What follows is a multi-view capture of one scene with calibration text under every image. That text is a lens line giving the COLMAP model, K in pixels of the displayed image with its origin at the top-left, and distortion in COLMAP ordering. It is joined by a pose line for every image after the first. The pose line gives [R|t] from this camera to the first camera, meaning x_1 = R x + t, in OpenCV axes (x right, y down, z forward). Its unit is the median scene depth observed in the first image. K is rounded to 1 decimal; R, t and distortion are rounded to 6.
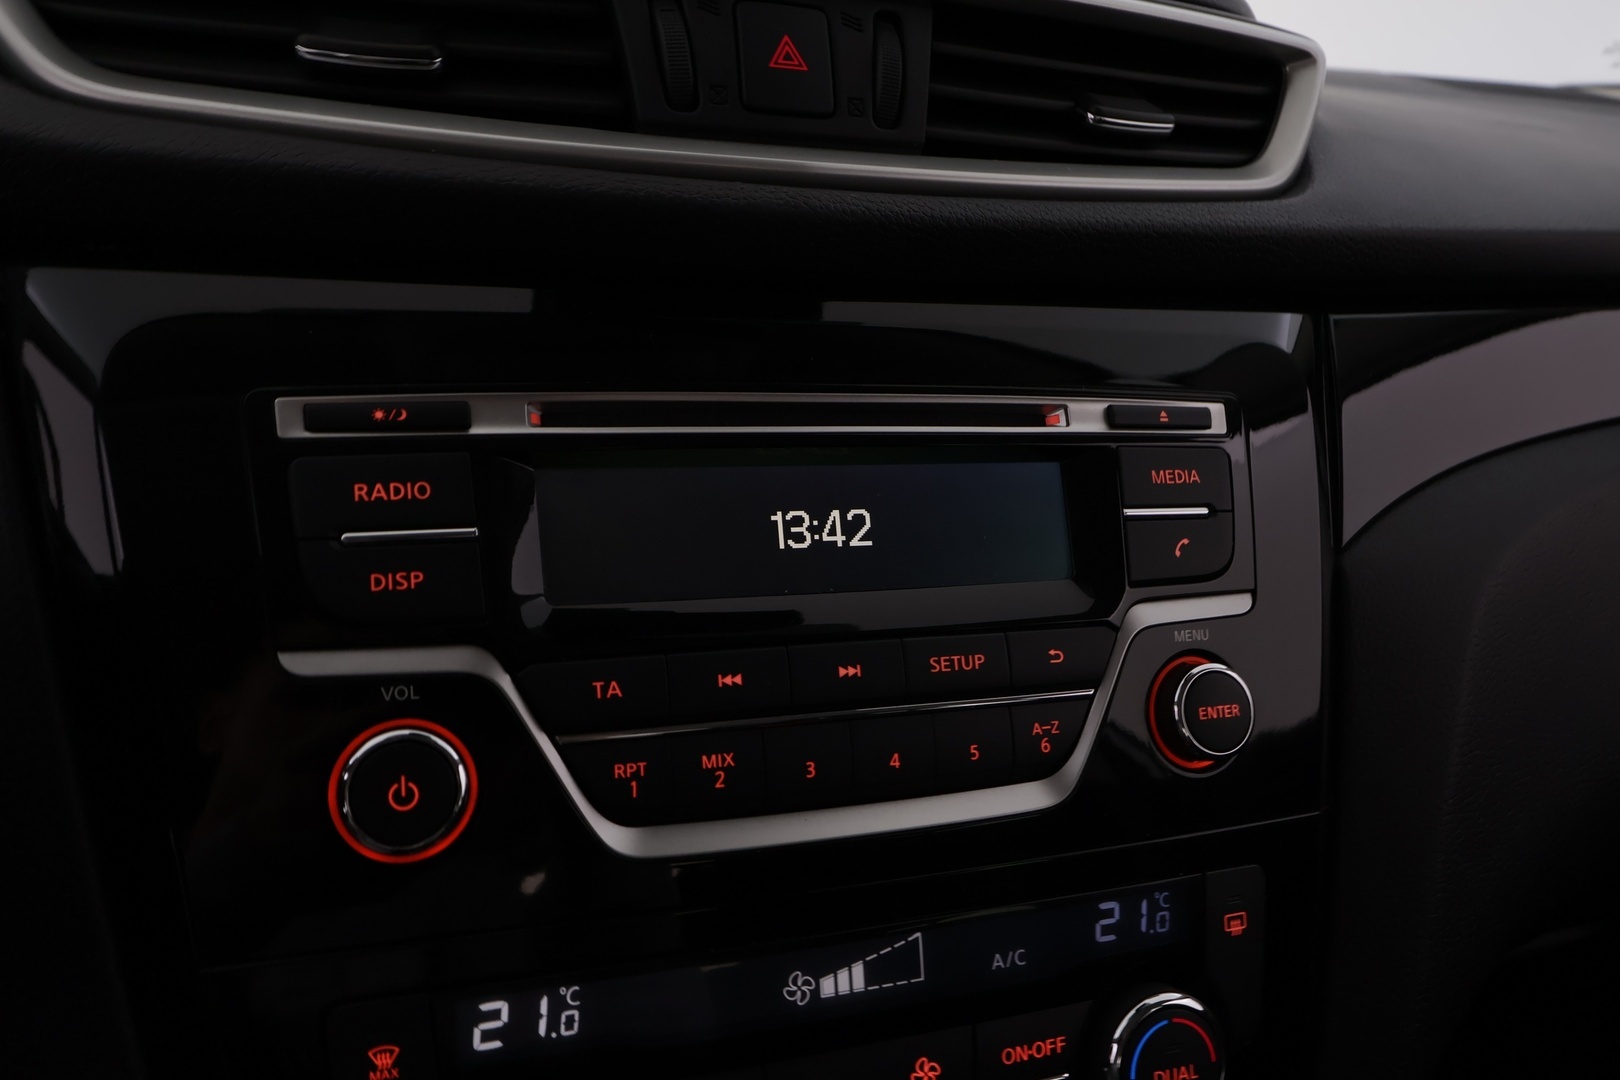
lens RADIAL K [[1220.8, 0, 809.1], [0, 1220.8, 529.9], [0, 0, 1]] dist [-0.002219, 0.010725]
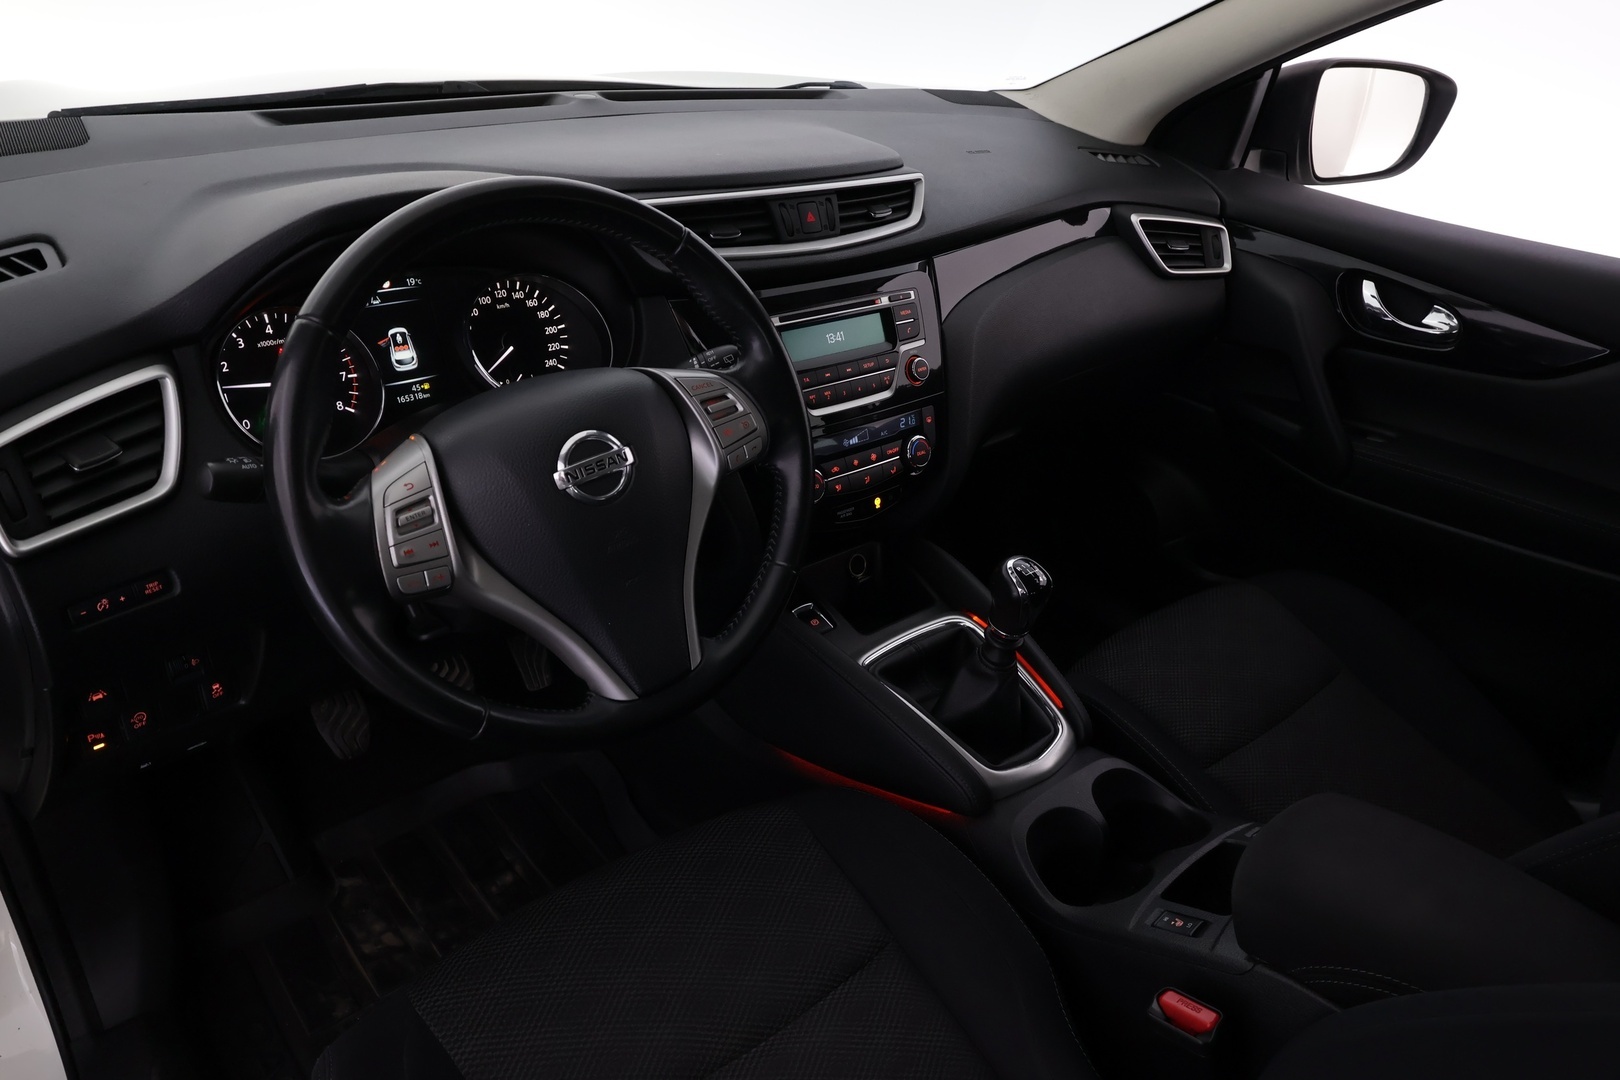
lens RADIAL K [[1109.1, 0, 812.3], [0, 1109.1, 537.7], [0, 0, 1]] dist [-0.030876, -0.000904]
pose [[0.929060, -0.182455, 0.321804, -1.419563], [0.105242, 0.964323, 0.242911, -0.270634], [-0.354643, -0.191811, 0.915116, -2.596218]]
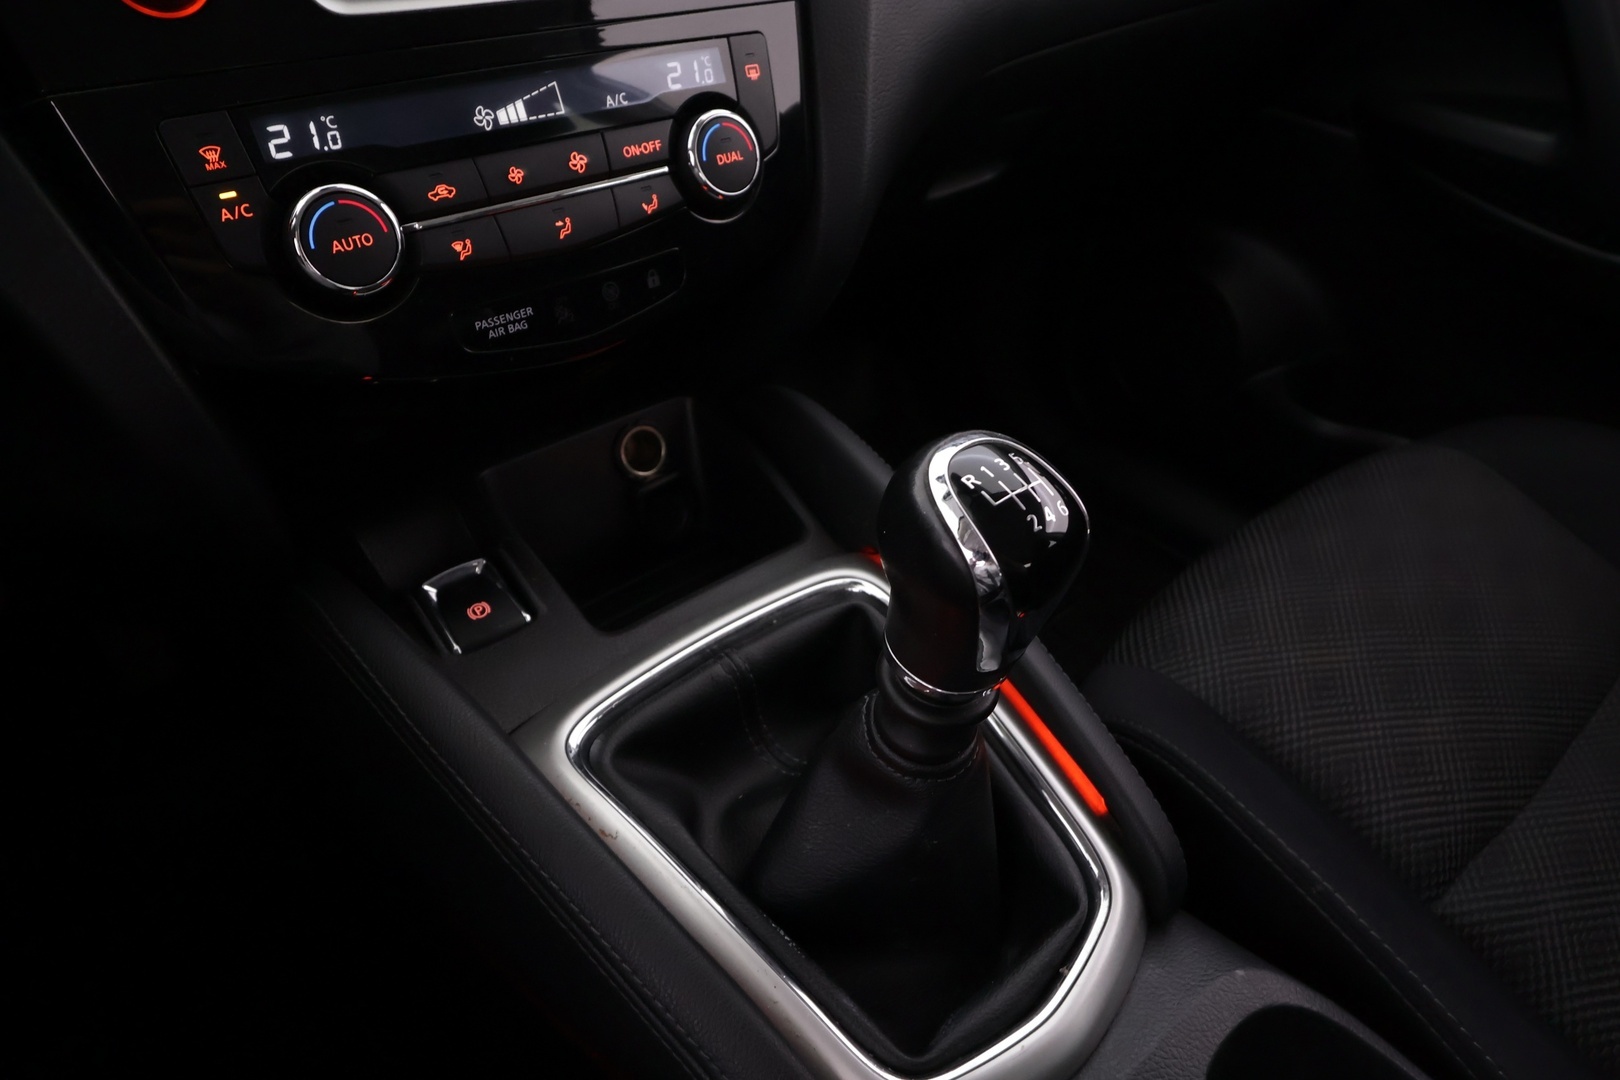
lens RADIAL K [[998.8, 0, 811.0], [0, 998.8, 541.1], [0, 0, 1]] dist [0.001608, 0.002218]
pose [[0.928784, -0.263662, 0.260467, -0.090799], [0.151720, 0.911683, 0.381857, 0.426189], [-0.338144, -0.315145, 0.886759, -0.414377]]
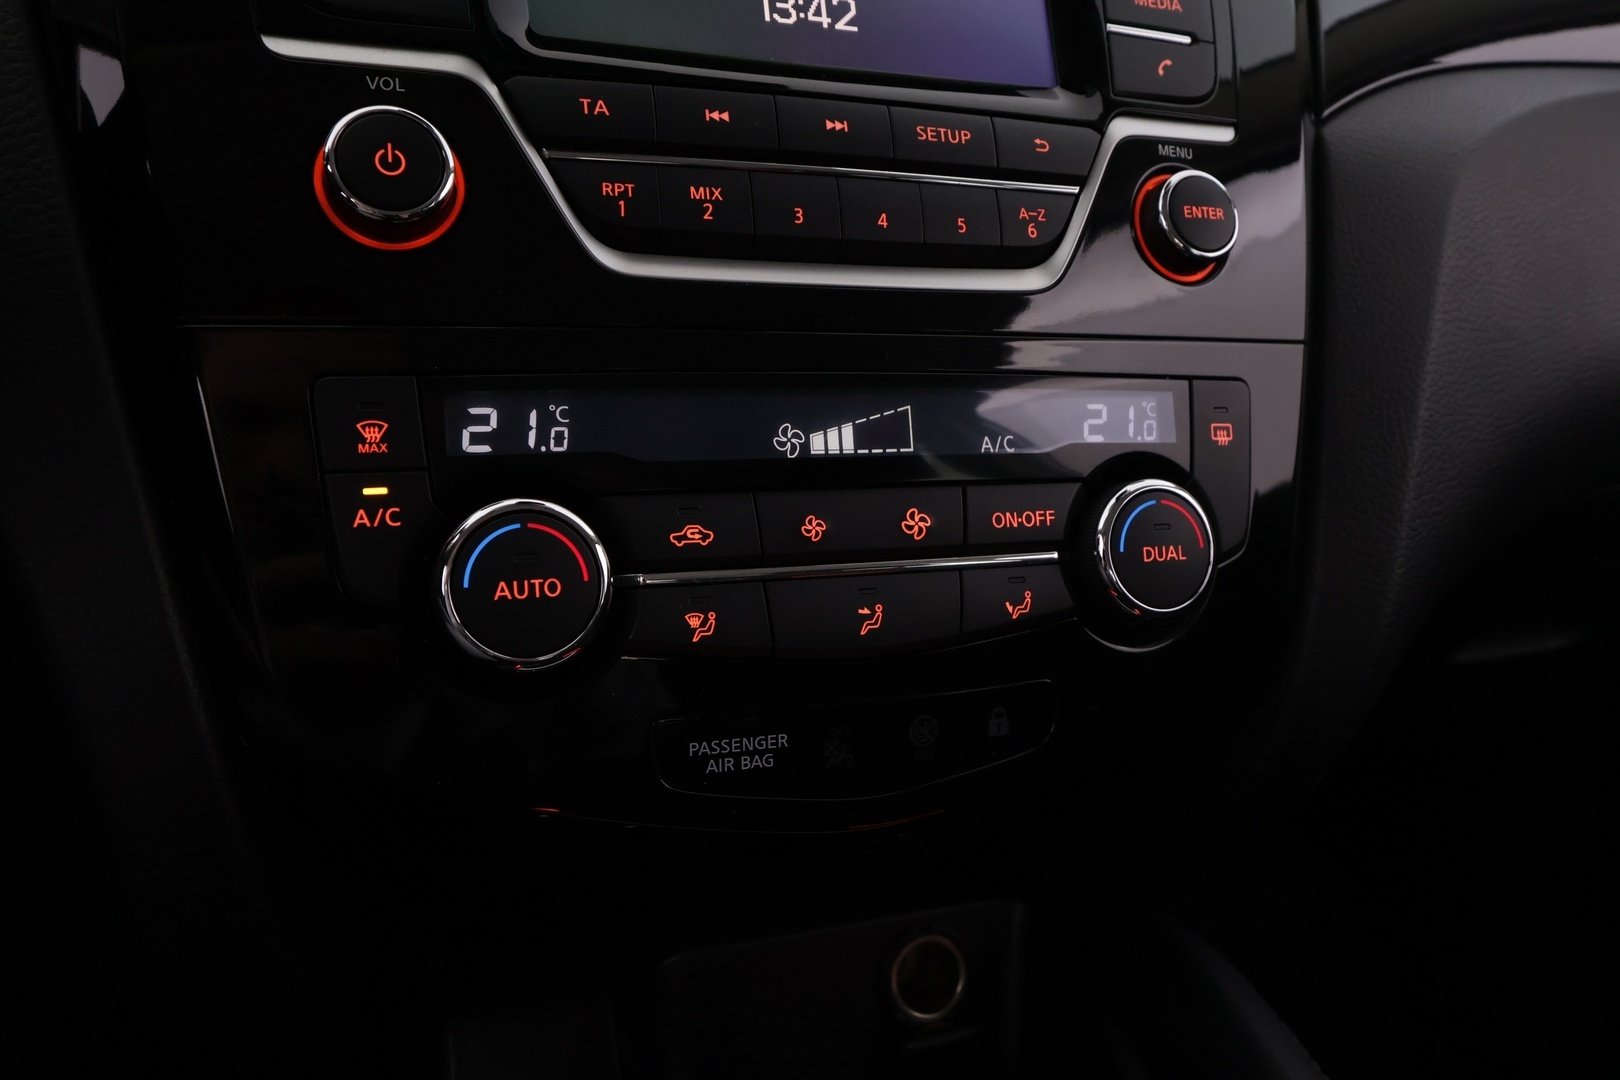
lens RADIAL K [[1220.8, 0, 807.2], [0, 1220.8, 531.3], [0, 0, 1]] dist [-0.002219, 0.010725]
pose [[0.999815, -0.008865, 0.017092, -0.010547], [0.008949, 0.999948, -0.004853, 0.436900], [-0.017048, 0.005005, 0.999842, 0.002166]]
